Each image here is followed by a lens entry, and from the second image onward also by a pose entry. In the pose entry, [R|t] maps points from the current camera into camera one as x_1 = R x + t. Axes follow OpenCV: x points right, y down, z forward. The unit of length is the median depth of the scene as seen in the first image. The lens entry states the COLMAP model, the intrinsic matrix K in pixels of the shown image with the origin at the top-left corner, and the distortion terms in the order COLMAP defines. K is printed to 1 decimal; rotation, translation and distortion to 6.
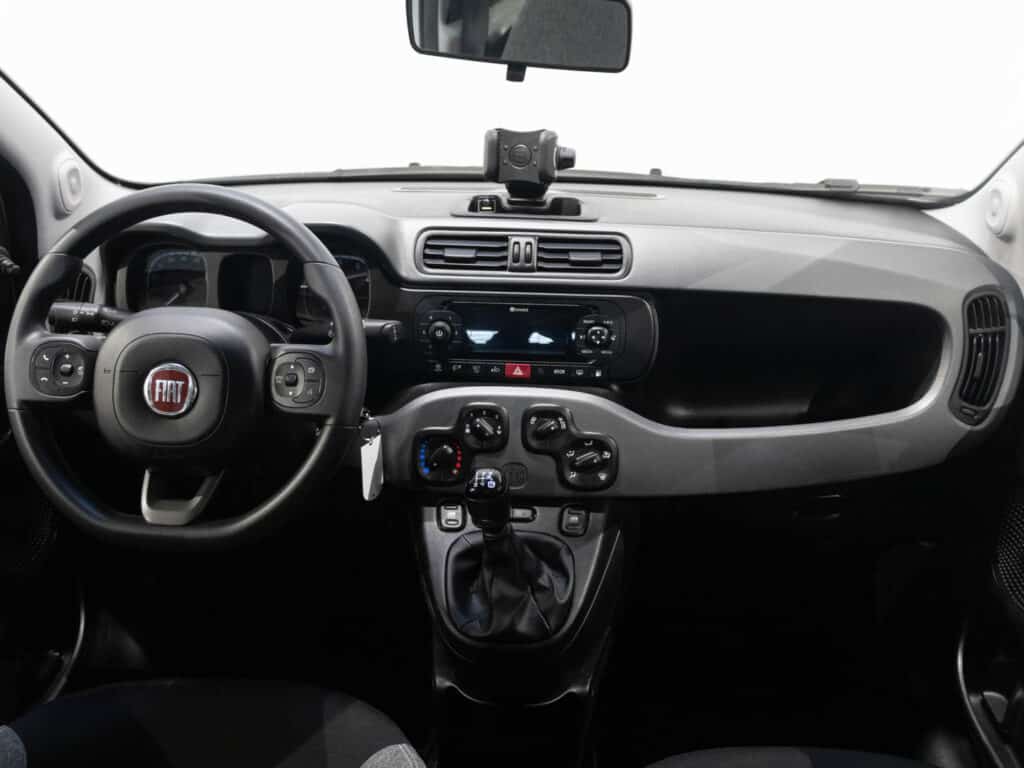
lens RADIAL K [[961.1, 0, 512.0], [0, 961.1, 384.0], [0, 0, 1]] dist [-0.014254, 0.000486]
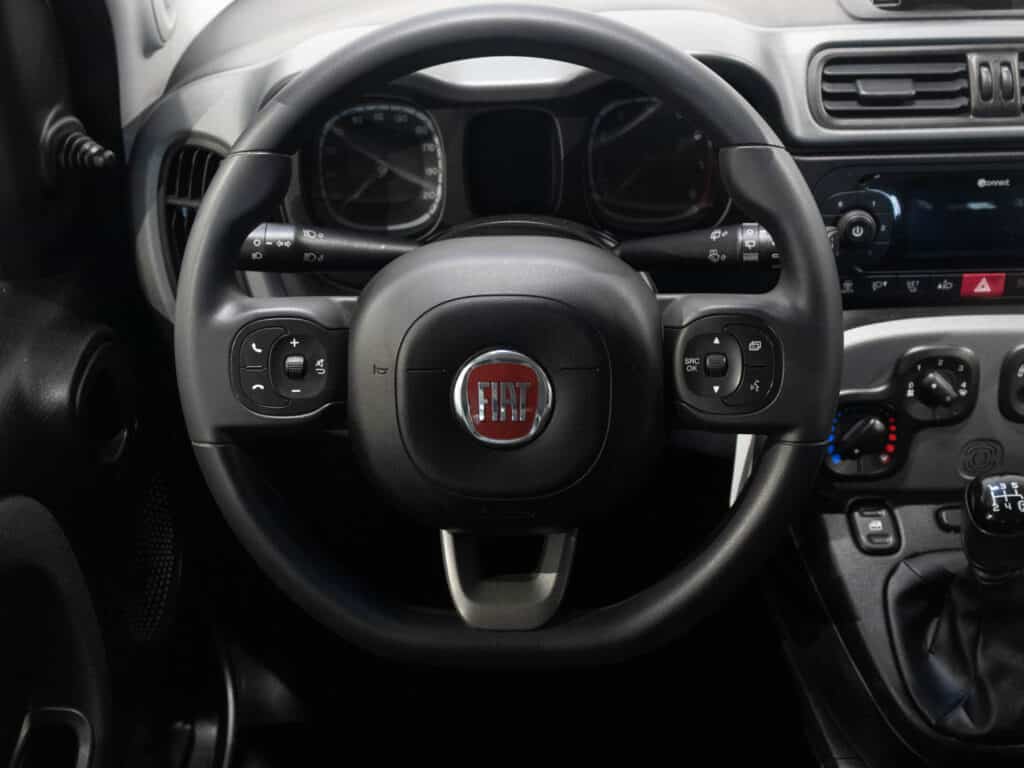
lens RADIAL K [[1197.9, 0, 541.3], [0, 1197.9, 379.7], [0, 0, 1]] dist [0.002518, 0.014623]
pose [[0.998003, -0.060339, 0.018705, -0.286902], [0.056231, 0.983447, 0.172249, -0.100396], [-0.028789, -0.170854, 0.984876, 0.270190]]
